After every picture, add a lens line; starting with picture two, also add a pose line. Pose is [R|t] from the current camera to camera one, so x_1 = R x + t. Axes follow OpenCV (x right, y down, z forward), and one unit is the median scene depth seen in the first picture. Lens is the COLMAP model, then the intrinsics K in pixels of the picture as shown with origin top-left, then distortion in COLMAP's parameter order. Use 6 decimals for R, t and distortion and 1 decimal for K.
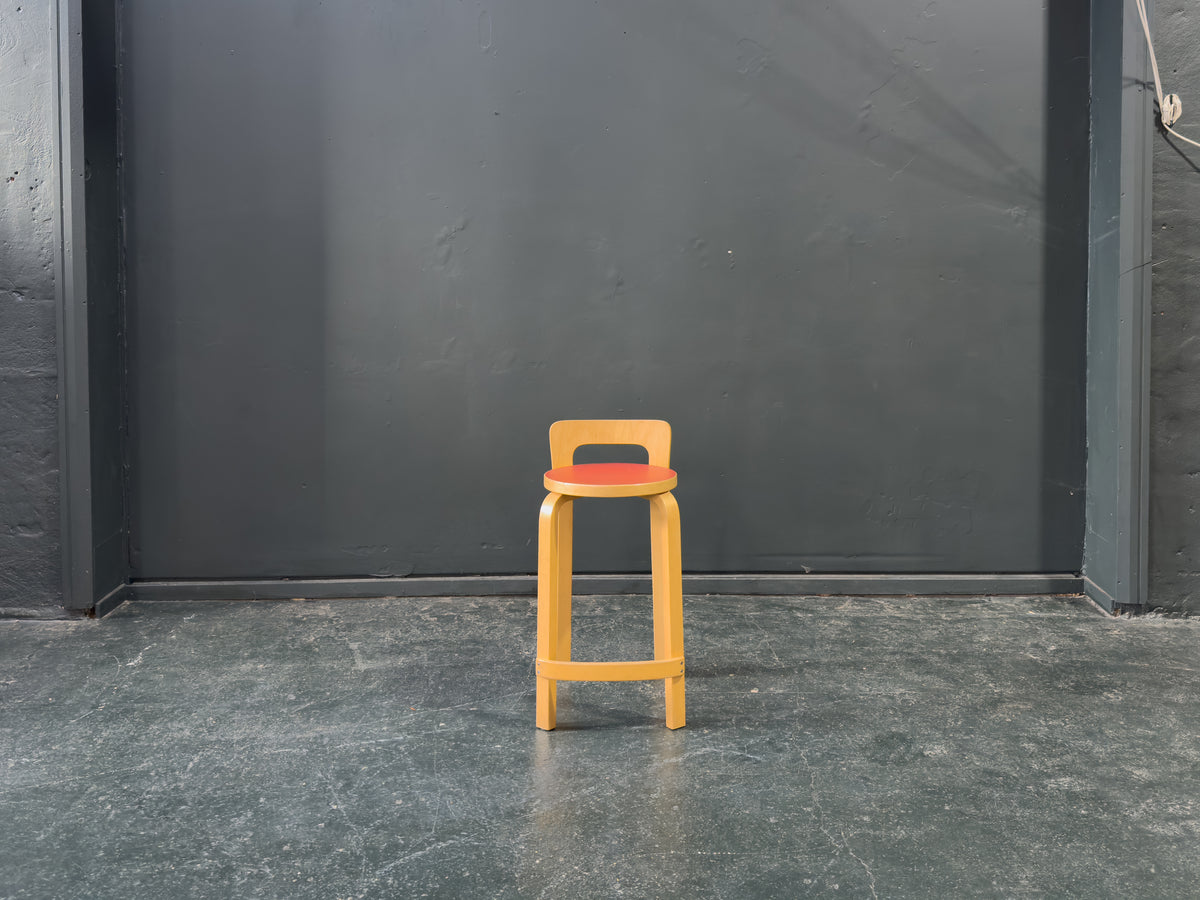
lens RADIAL K [[1162.3, 0, 628.2], [0, 1162.3, 277.8], [0, 0, 1]] dist [0.159824, -0.313036]
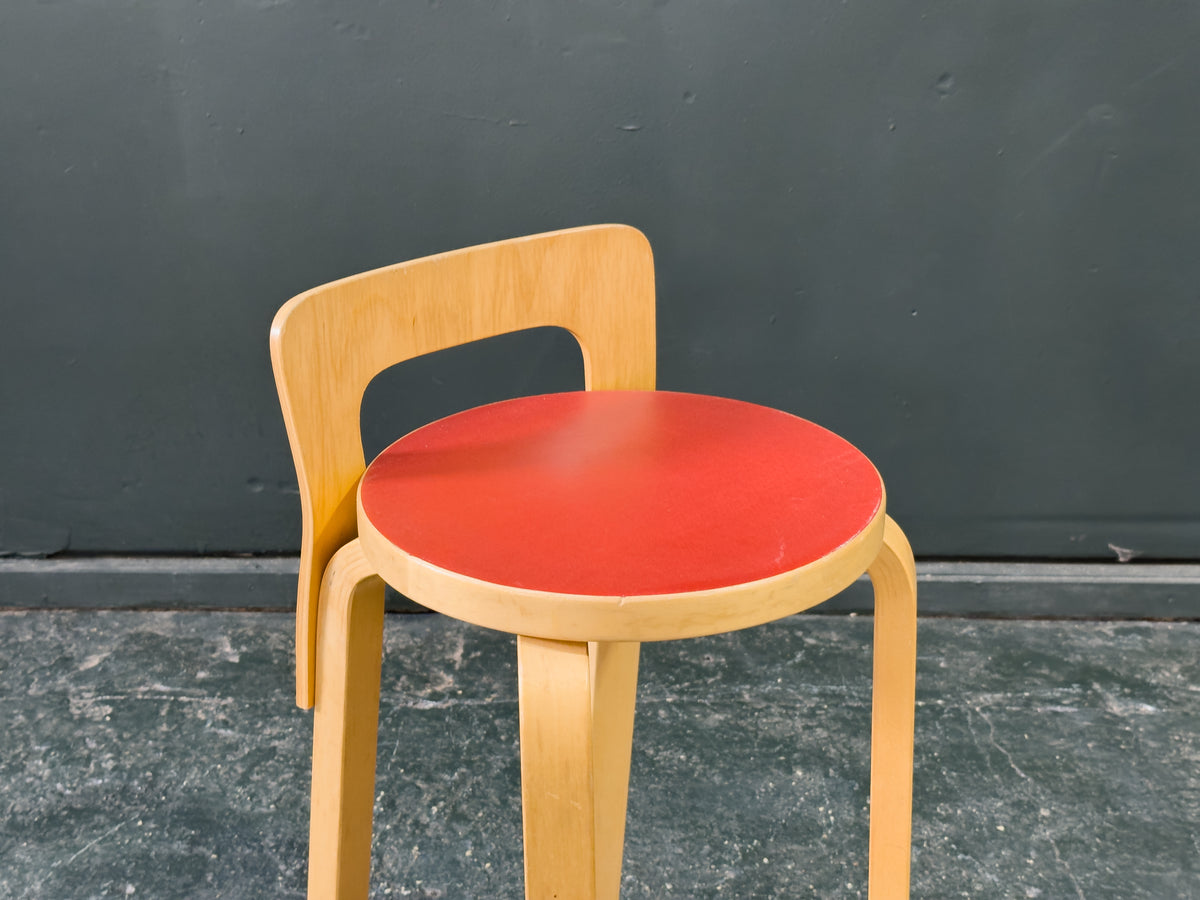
lens RADIAL K [[1684.4, 0, 618.5], [0, 1684.4, 445.0], [0, 0, 1]] dist [0.214515, -0.536573]
pose [[0.999870, 0.015112, -0.005547, -0.006669], [-0.012057, 0.931307, 0.364035, 0.023349], [0.010667, -0.363921, 0.931369, 0.588695]]
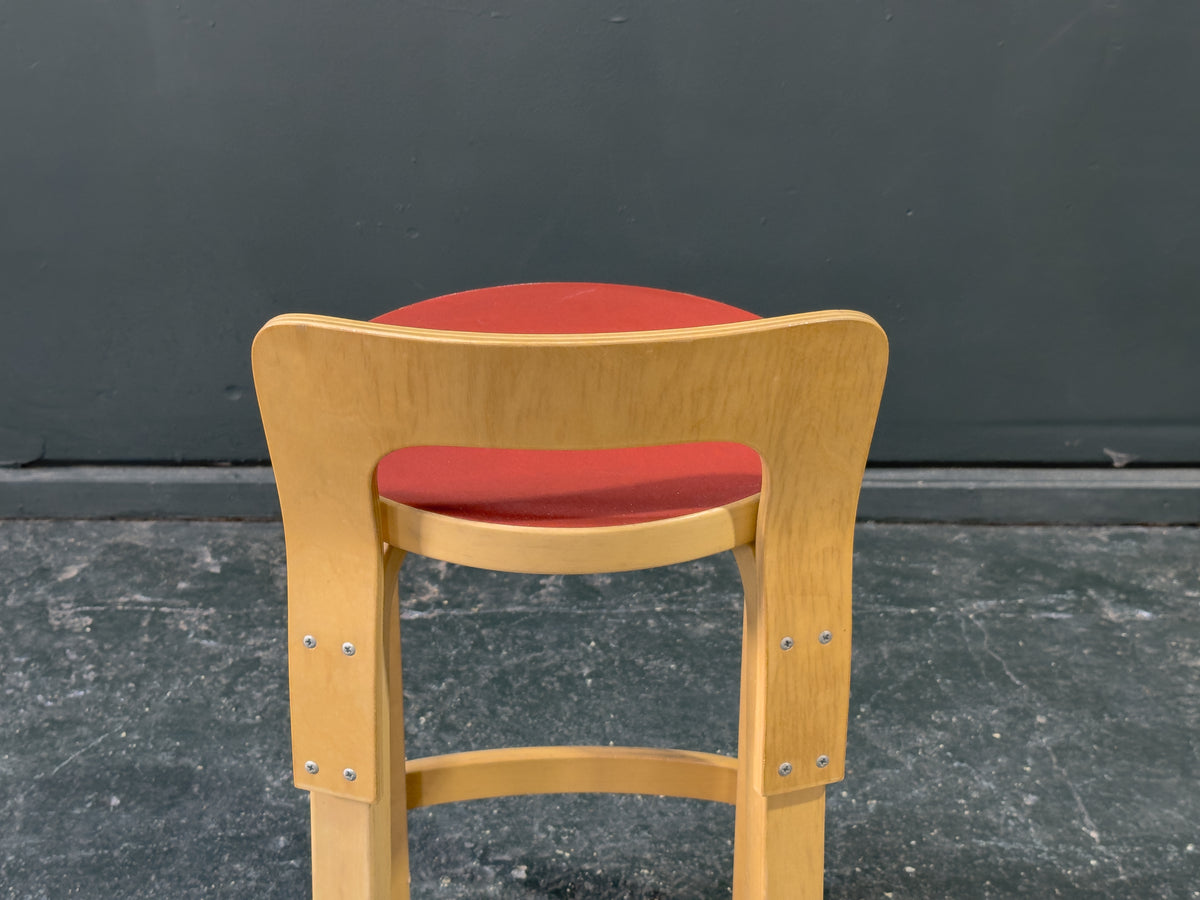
lens RADIAL K [[1684.2, 0, 596.9], [0, 1684.2, 446.0], [0, 0, 1]] dist [0.200253, -0.460852]
pose [[0.999940, 0.010956, -0.000568, -0.012127], [-0.009746, 0.910907, 0.412496, 0.030473], [0.005037, -0.412466, 0.910959, 0.600489]]
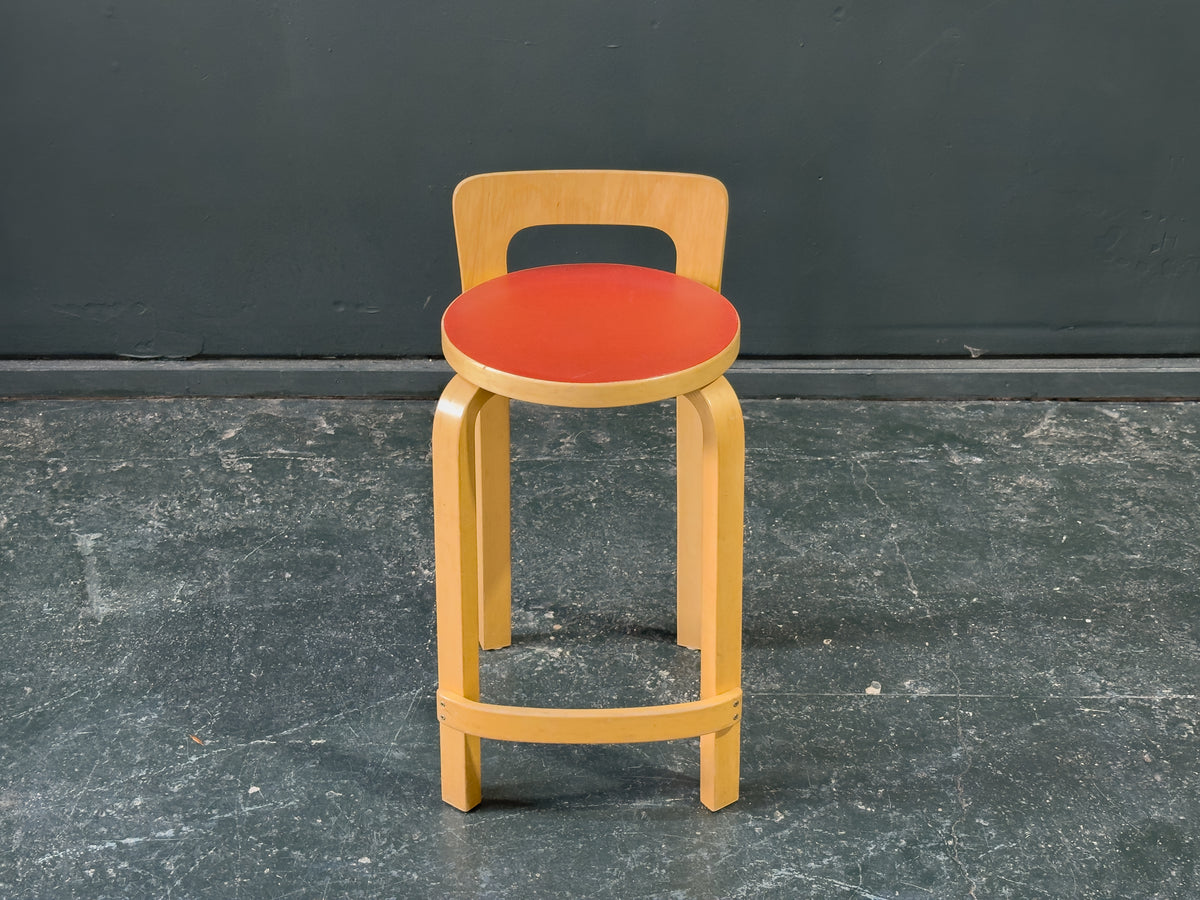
lens RADIAL K [[1832.2, 0, 625.2], [0, 1832.2, 431.9], [0, 0, 1]] dist [0.164369, -0.210391]
pose [[0.999949, 0.008255, 0.005868, -0.004943], [-0.010028, 0.888130, 0.459482, -0.102572], [-0.001418, -0.459517, 0.888168, 0.316962]]
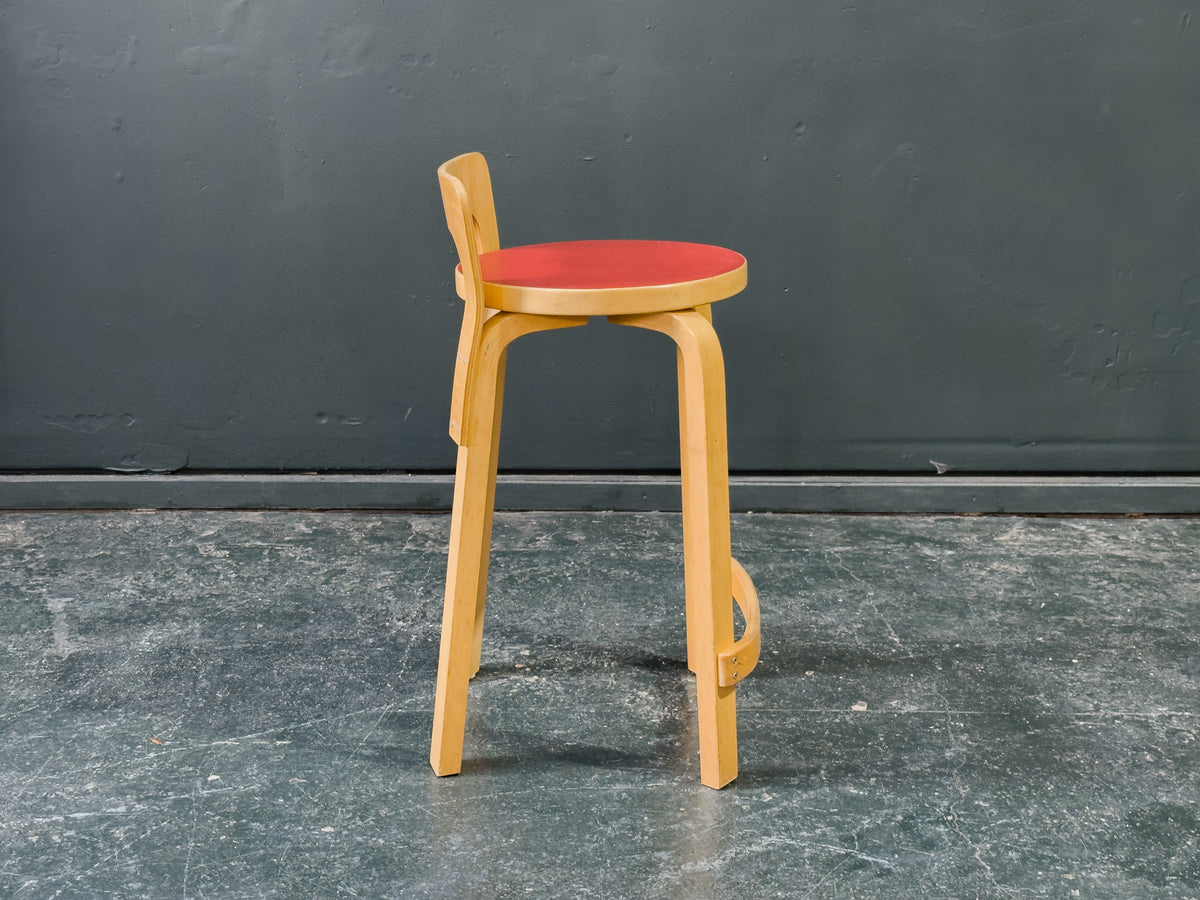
lens RADIAL K [[1698.5, 0, 600.0], [0, 1698.5, 450.0], [0, 0, 1]] dist [0.174787, -0.295292]
pose [[0.999910, 0.009678, 0.009323, -0.008087], [-0.011624, 0.971000, 0.238796, 0.069994], [-0.006742, -0.238883, 0.971025, 0.305164]]
